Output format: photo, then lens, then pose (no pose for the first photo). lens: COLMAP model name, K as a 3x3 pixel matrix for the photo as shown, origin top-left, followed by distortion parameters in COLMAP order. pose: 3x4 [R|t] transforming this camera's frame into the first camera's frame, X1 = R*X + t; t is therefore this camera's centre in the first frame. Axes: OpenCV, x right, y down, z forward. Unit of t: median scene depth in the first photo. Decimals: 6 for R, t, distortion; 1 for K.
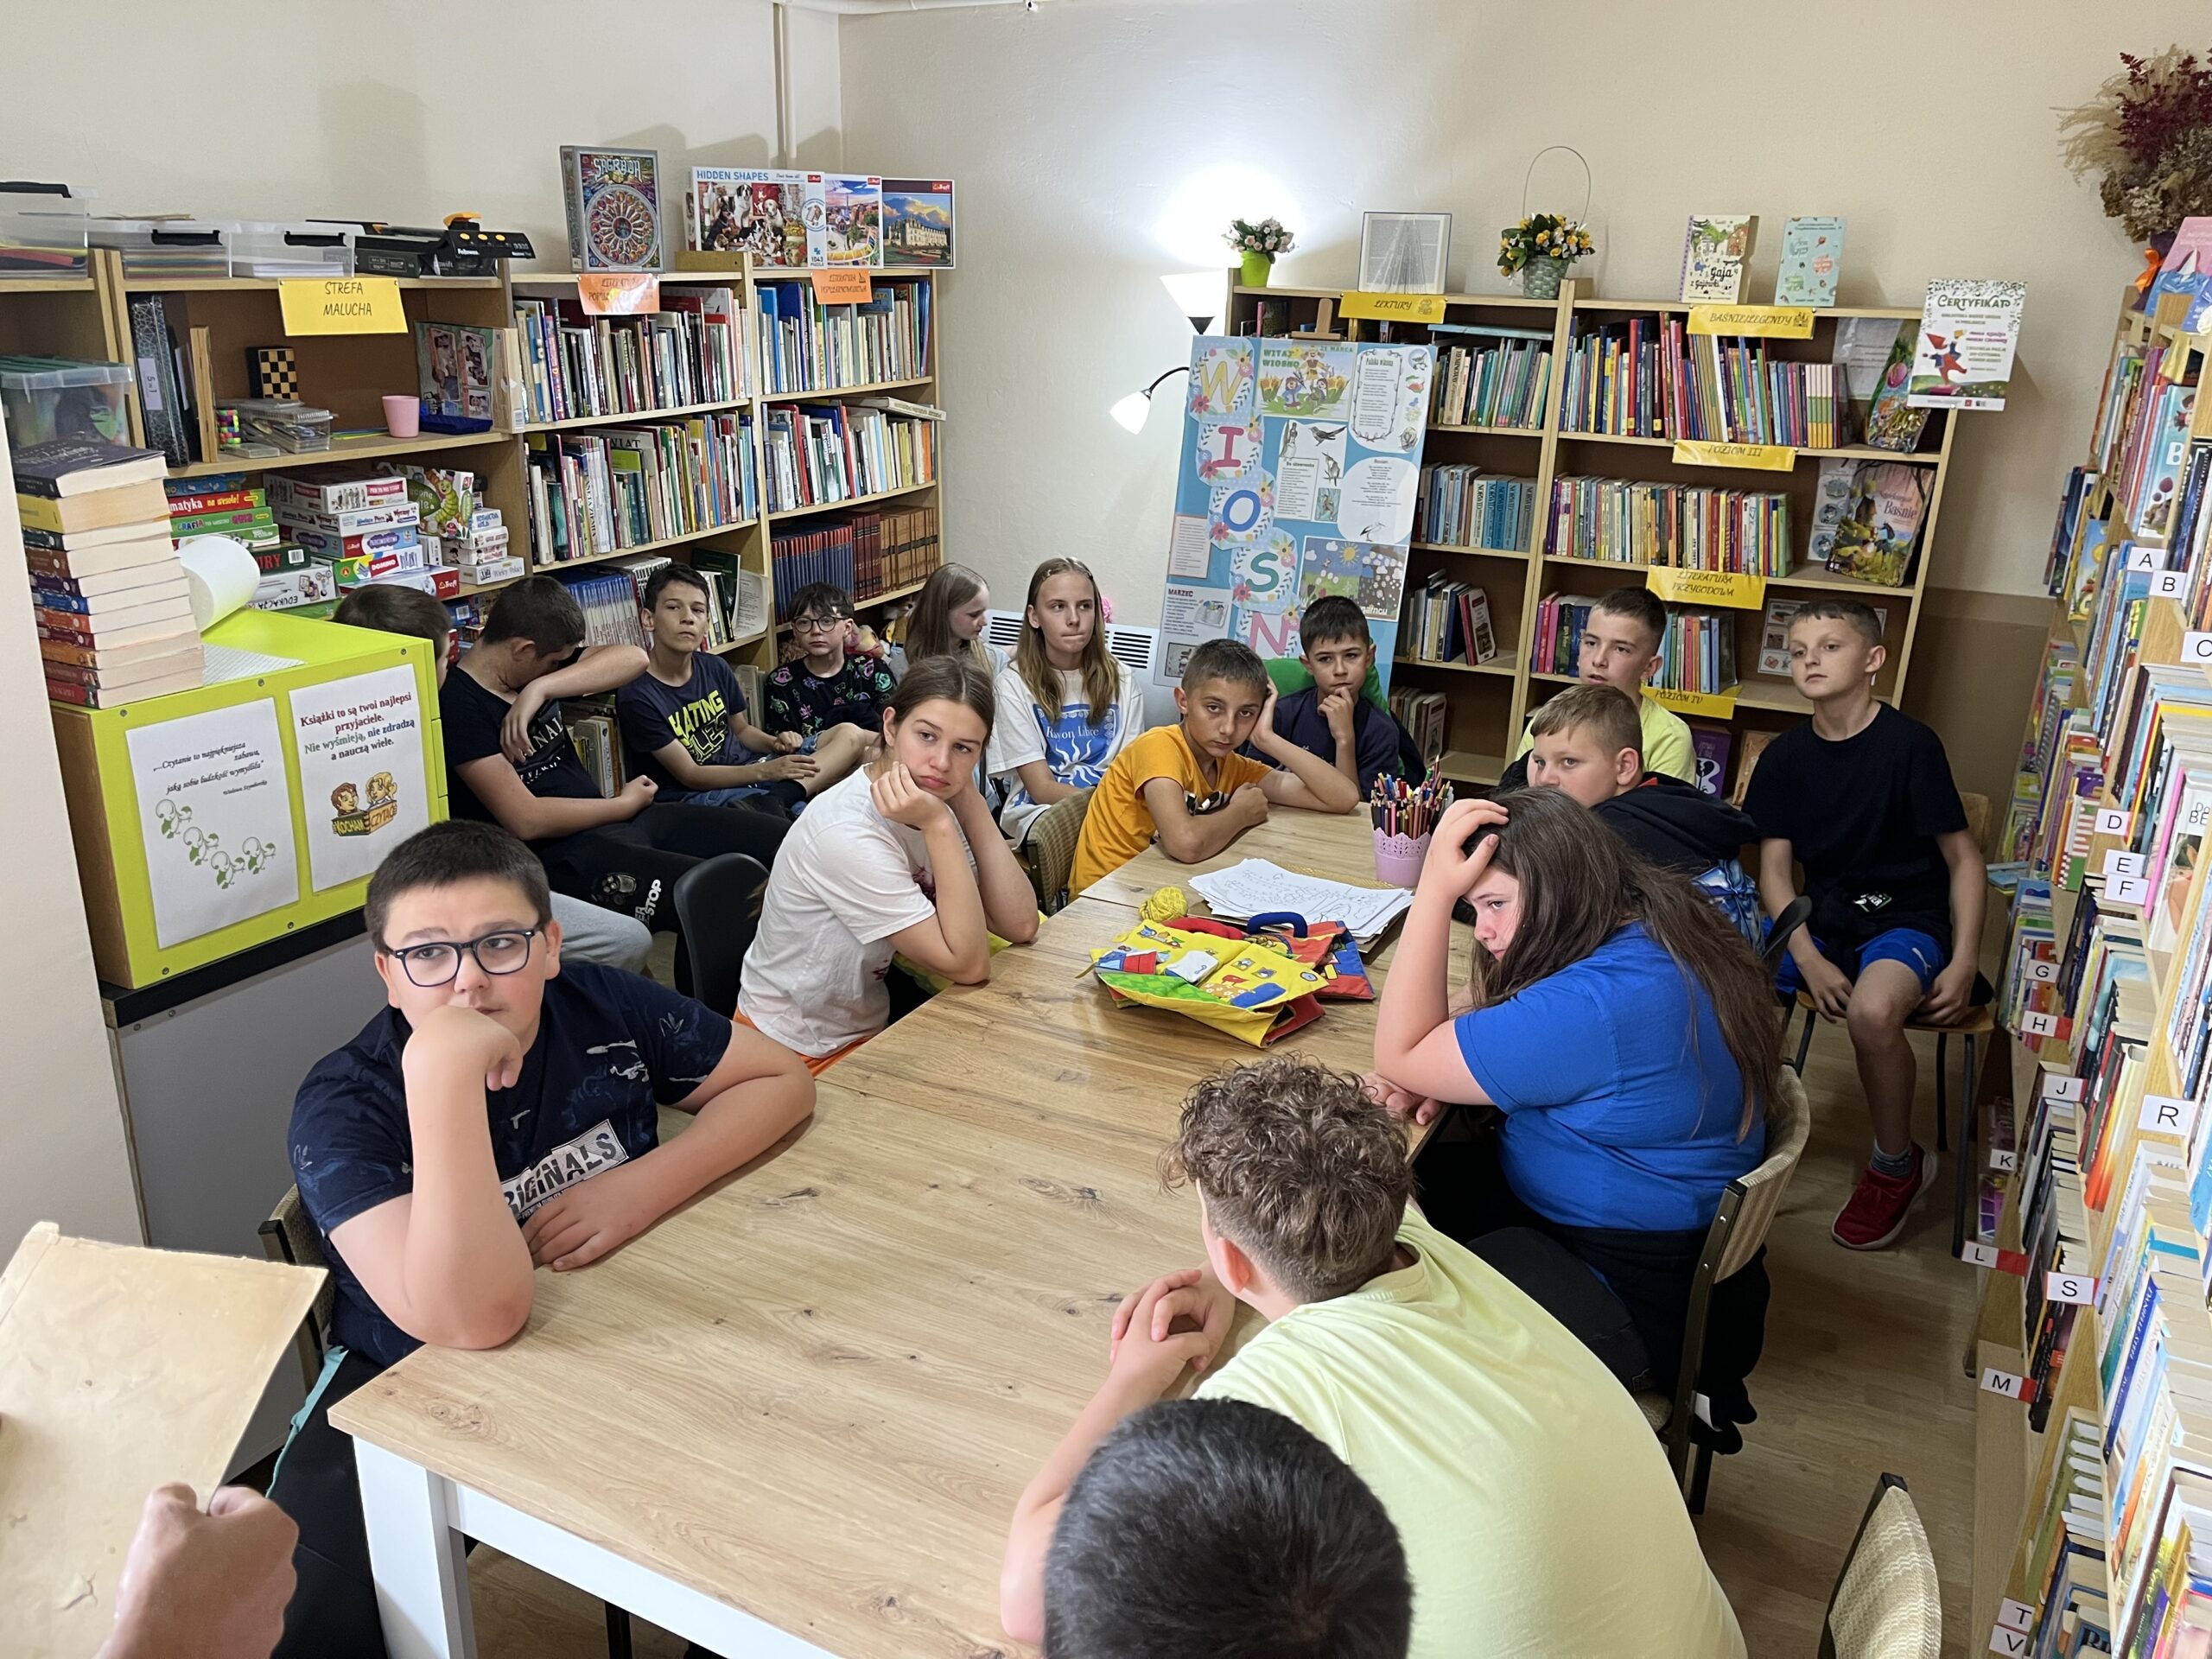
lens RADIAL K [[1746.4, 0, 1104.0], [0, 1746.4, 846.7], [0, 0, 1]] dist [0.074615, -0.093085]
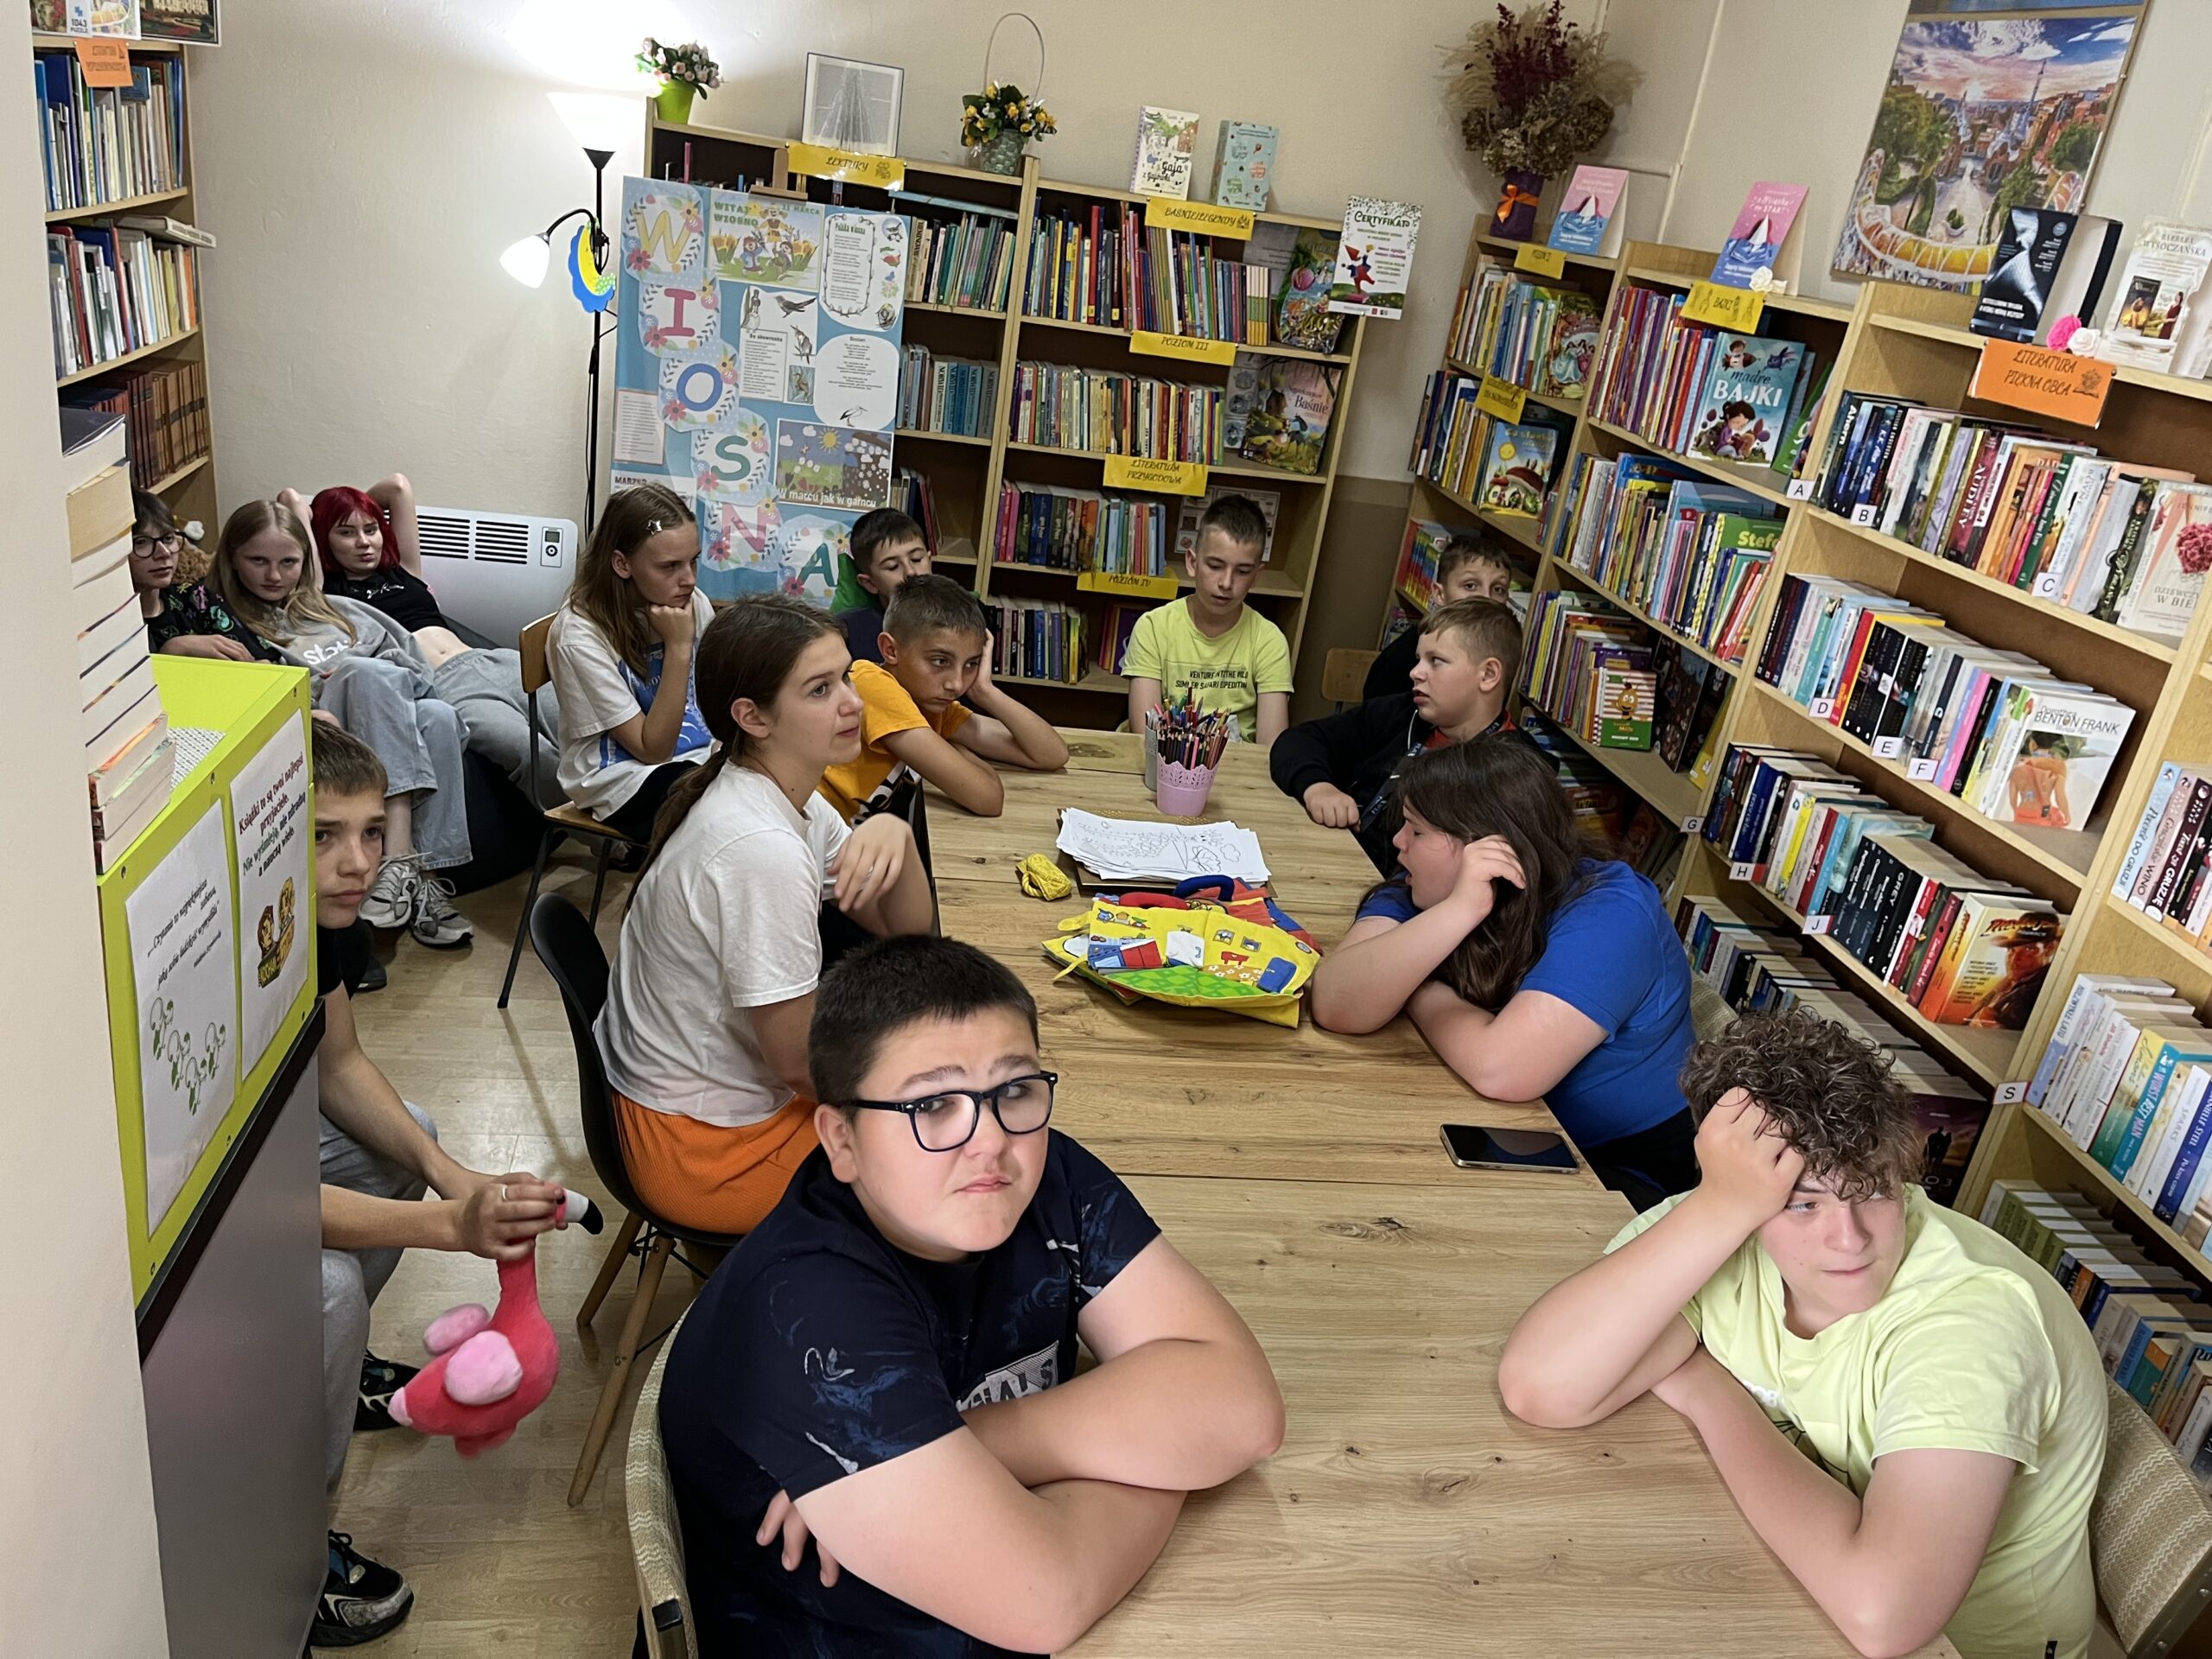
lens RADIAL K [[1746.4, 0, 1118.7], [0, 1746.4, 840.5], [0, 0, 1]] dist [0.074615, -0.093085]
pose [[0.803955, -0.137993, 0.578459, -0.305483], [0.079196, 0.988885, 0.125833, -0.064041], [-0.589393, -0.055352, 0.805948, 0.157366]]
